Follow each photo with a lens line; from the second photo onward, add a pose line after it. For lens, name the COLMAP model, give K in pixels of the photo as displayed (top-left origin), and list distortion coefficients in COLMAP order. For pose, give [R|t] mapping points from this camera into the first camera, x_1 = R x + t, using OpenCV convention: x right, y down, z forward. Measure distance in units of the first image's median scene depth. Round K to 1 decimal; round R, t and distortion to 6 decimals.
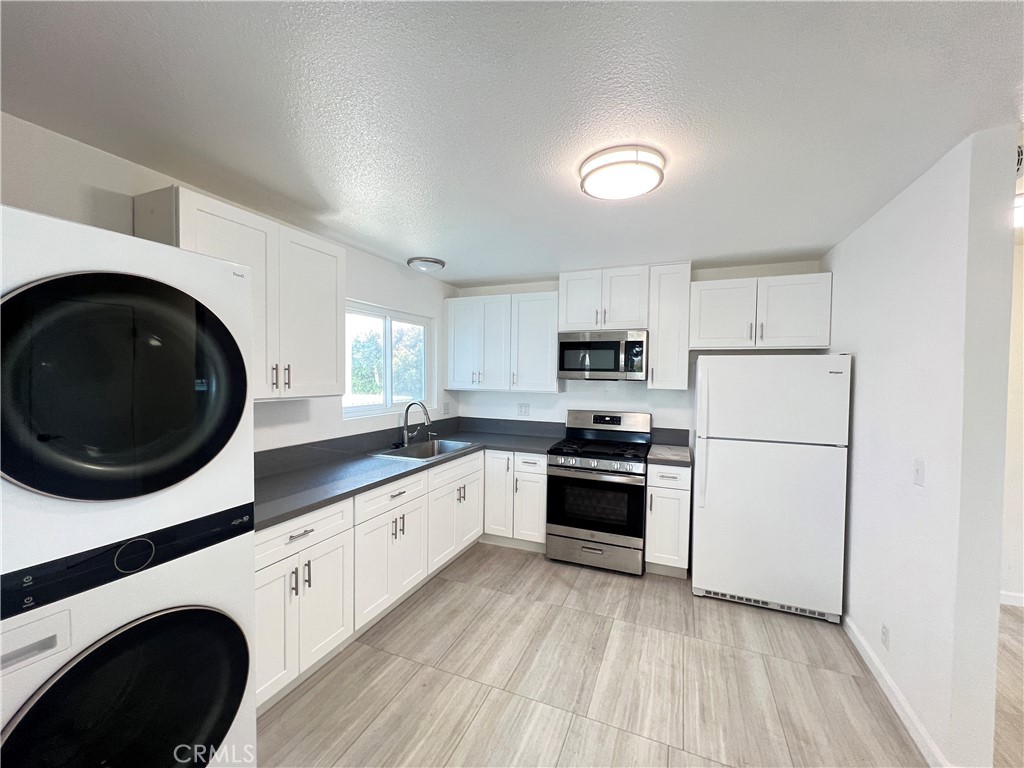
lens RADIAL K [[408.3, 0, 512.6], [0, 408.3, 387.3], [0, 0, 1]] dist [-0.001721, 0.000141]
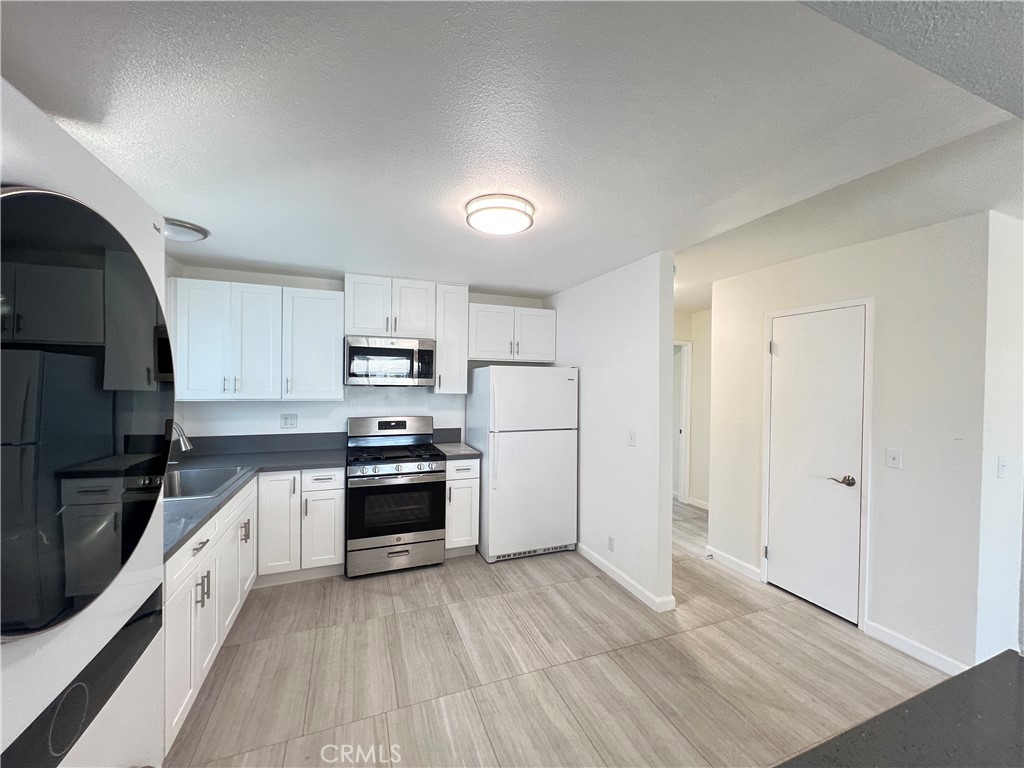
lens RADIAL K [[408.3, 0, 512.6], [0, 408.3, 387.3], [0, 0, 1]] dist [-0.001721, 0.000141]
pose [[0.717430, -0.011721, 0.696532, -0.324776], [0.020705, 0.999775, -0.004502, -0.004884], [-0.696323, 0.017651, 0.717512, 0.070393]]
